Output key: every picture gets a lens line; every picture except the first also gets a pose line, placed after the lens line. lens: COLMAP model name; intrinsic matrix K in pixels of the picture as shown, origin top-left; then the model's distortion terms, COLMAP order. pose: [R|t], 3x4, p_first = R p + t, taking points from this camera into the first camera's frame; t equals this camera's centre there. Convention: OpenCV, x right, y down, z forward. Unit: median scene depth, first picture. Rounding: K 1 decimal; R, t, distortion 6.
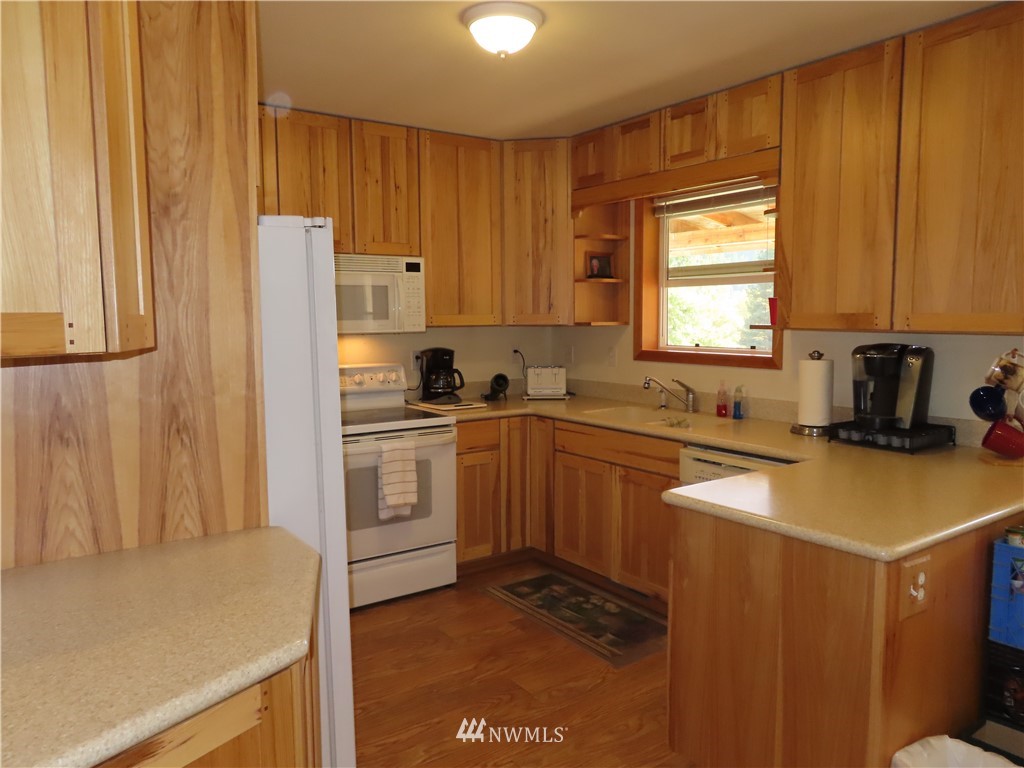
lens RADIAL K [[735.6, 0, 508.0], [0, 735.6, 379.2], [0, 0, 1]] dist [-0.011191, 0.010480]
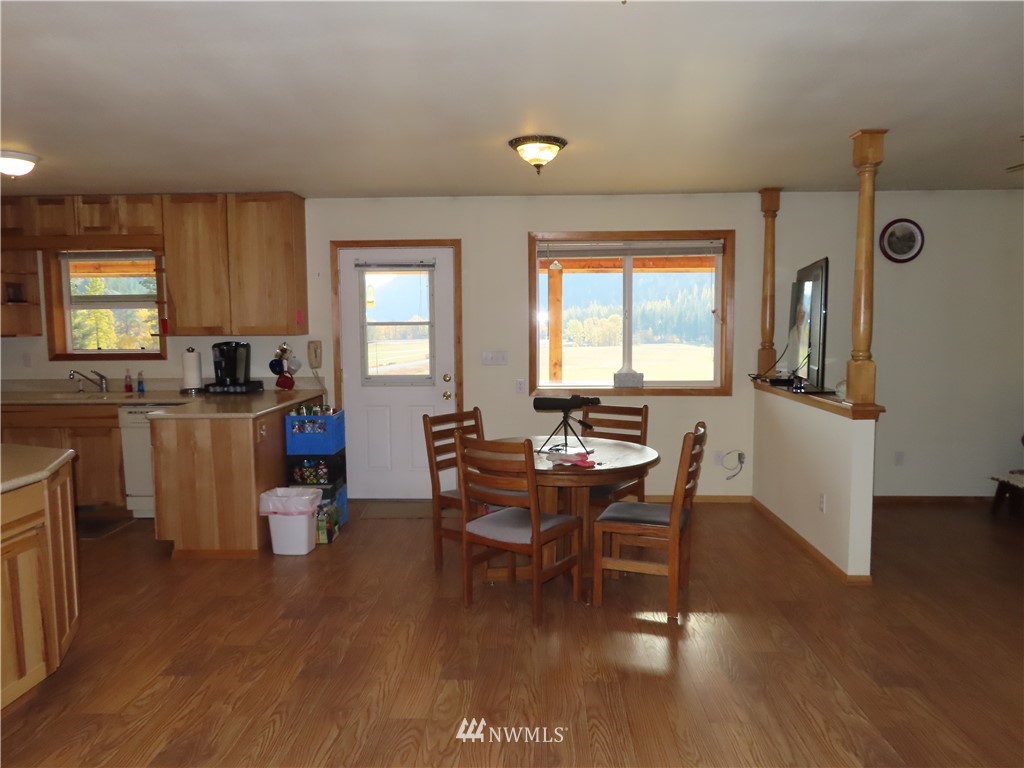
lens RADIAL K [[735.6, 0, 508.4], [0, 735.6, 383.8], [0, 0, 1]] dist [-0.011191, 0.010480]
pose [[0.612630, -0.070376, 0.787230, -0.511006], [0.075819, 0.996667, 0.030096, 0.053315], [-0.786725, 0.041249, 0.615924, -0.702014]]
